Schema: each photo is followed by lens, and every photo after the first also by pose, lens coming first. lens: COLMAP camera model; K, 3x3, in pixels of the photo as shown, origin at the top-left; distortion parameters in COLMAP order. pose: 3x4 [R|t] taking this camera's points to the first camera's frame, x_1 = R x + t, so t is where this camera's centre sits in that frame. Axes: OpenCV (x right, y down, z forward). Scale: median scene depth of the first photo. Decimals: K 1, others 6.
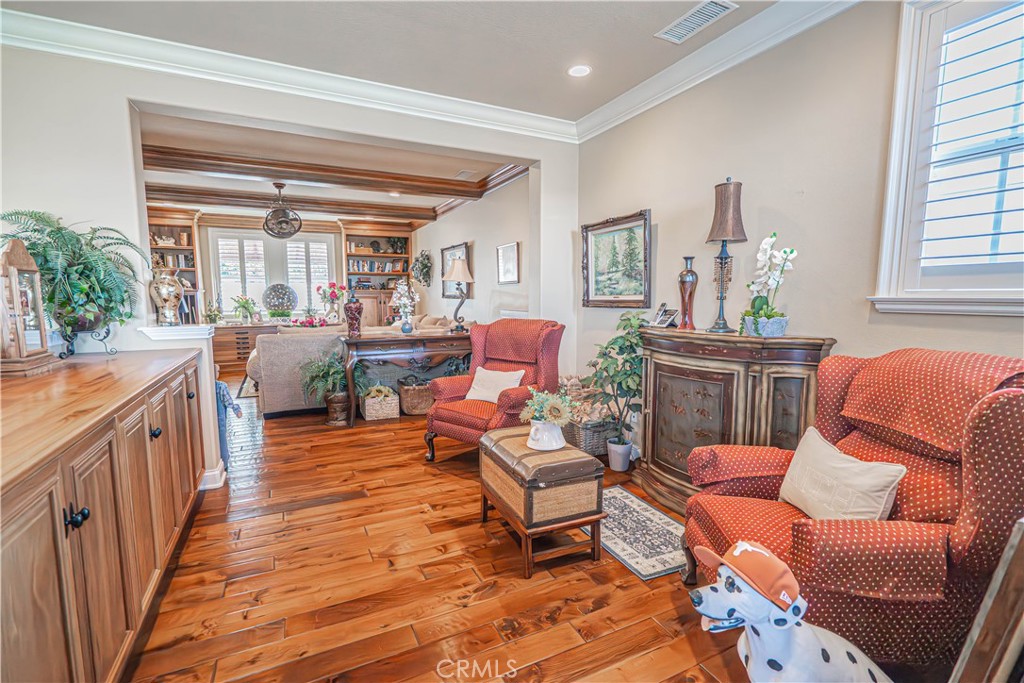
lens RADIAL K [[462.1, 0, 512.5], [0, 462.1, 341.9], [0, 0, 1]] dist [-0.005486, 0.001014]
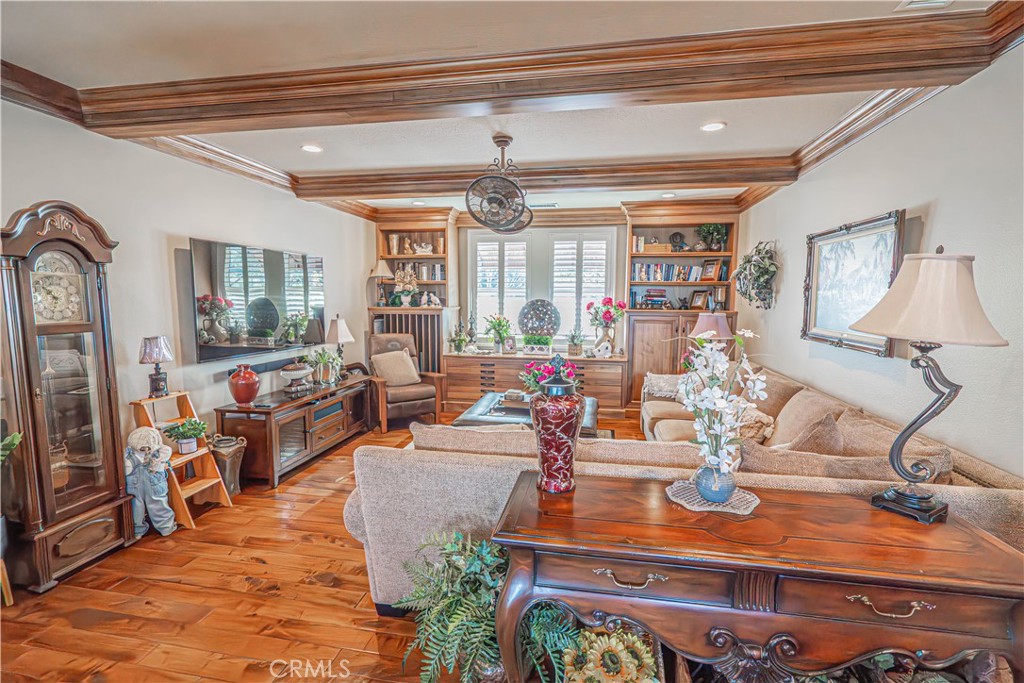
lens RADIAL K [[462.1, 0, 515.2], [0, 462.1, 342.0], [0, 0, 1]] dist [-0.005486, 0.001014]
pose [[0.798592, 0.068534, -0.597958, -0.089450], [-0.068611, 0.997386, 0.022681, -0.071365], [0.597949, 0.022914, 0.801207, 0.382797]]
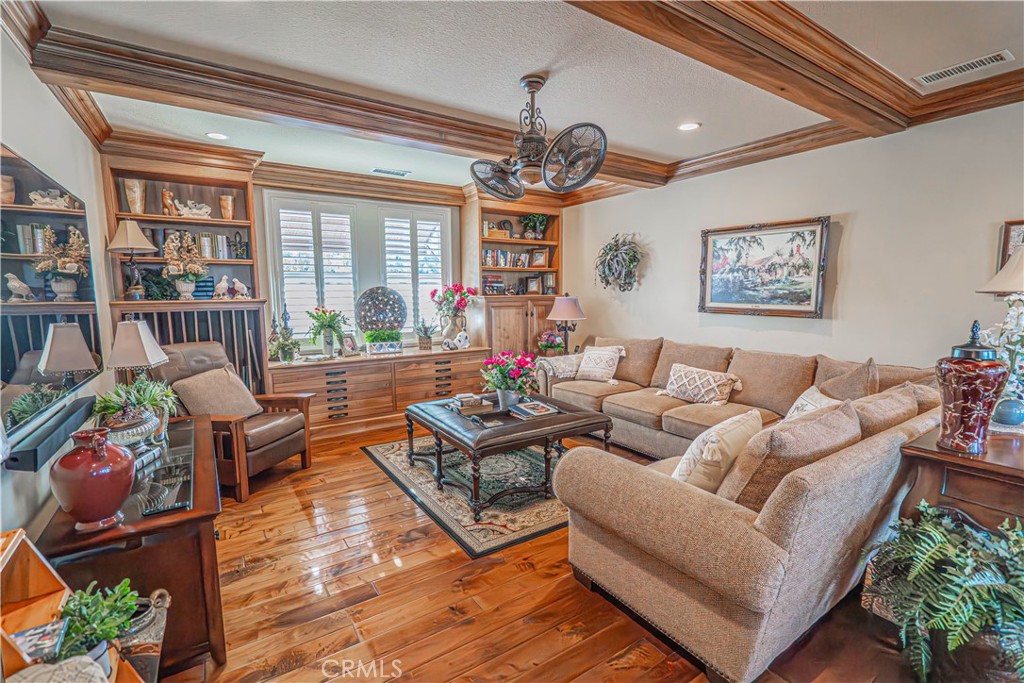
lens RADIAL K [[462.1, 0, 505.5], [0, 462.1, 339.1], [0, 0, 1]] dist [-0.005486, 0.001014]
pose [[0.993846, -0.011663, 0.110157, -0.404649], [0.010721, 0.999901, 0.009139, -0.059938], [-0.110252, -0.007902, 0.993872, 0.374182]]
